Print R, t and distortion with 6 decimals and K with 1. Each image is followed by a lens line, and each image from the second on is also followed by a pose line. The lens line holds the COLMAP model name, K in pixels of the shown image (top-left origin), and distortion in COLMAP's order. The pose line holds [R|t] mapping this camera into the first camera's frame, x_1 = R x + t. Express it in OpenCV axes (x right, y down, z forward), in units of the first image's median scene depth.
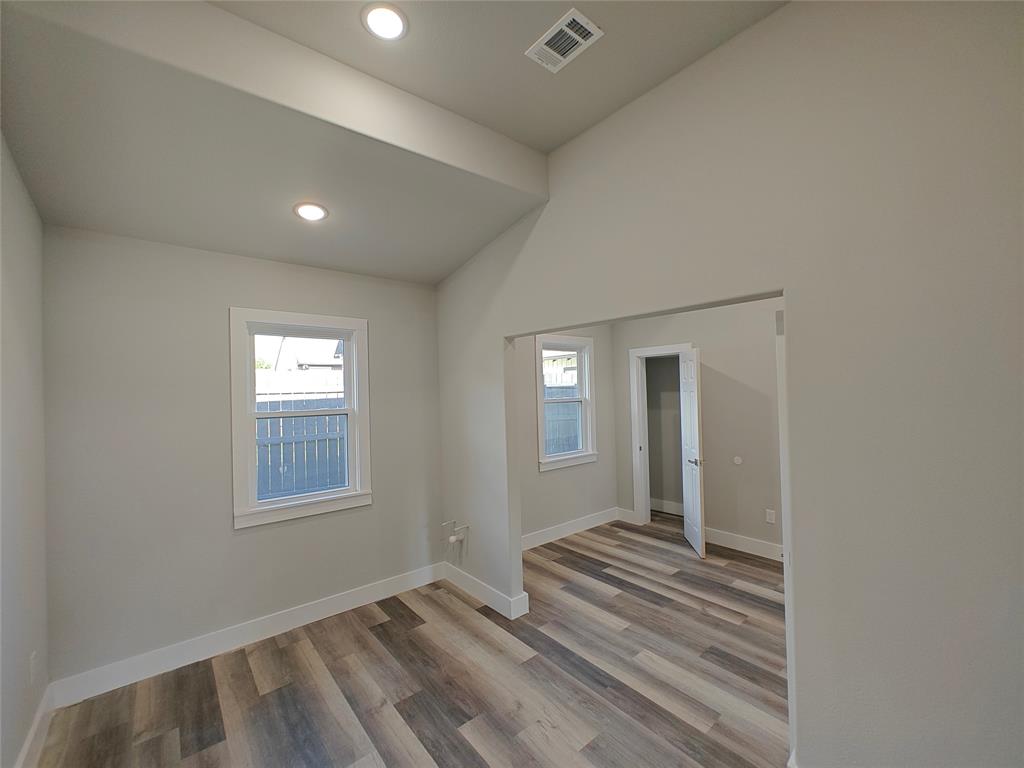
lens RADIAL K [[422.3, 0, 514.5], [0, 422.3, 367.8], [0, 0, 1]] dist [-0.004466, 0.000292]
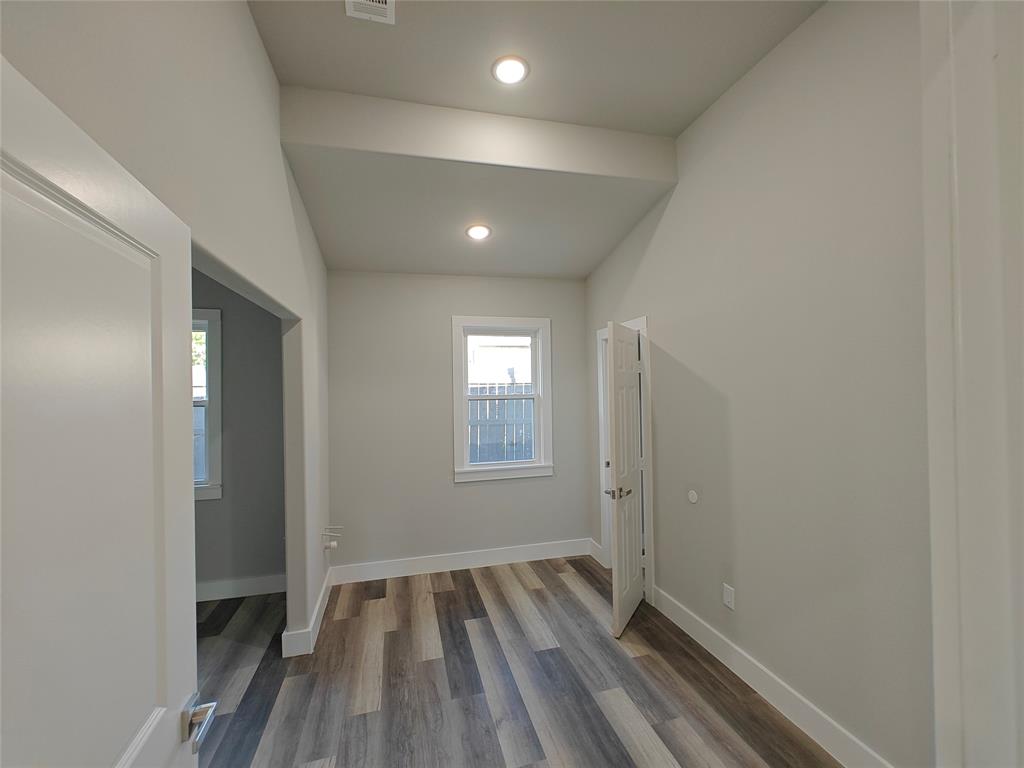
lens RADIAL K [[422.3, 0, 504.5], [0, 422.3, 380.3], [0, 0, 1]] dist [-0.004466, 0.000292]
pose [[0.905297, -0.008870, -0.424686, 0.706020], [0.026403, 0.999024, 0.035419, 0.024640], [0.423958, -0.043277, 0.904648, 0.421583]]
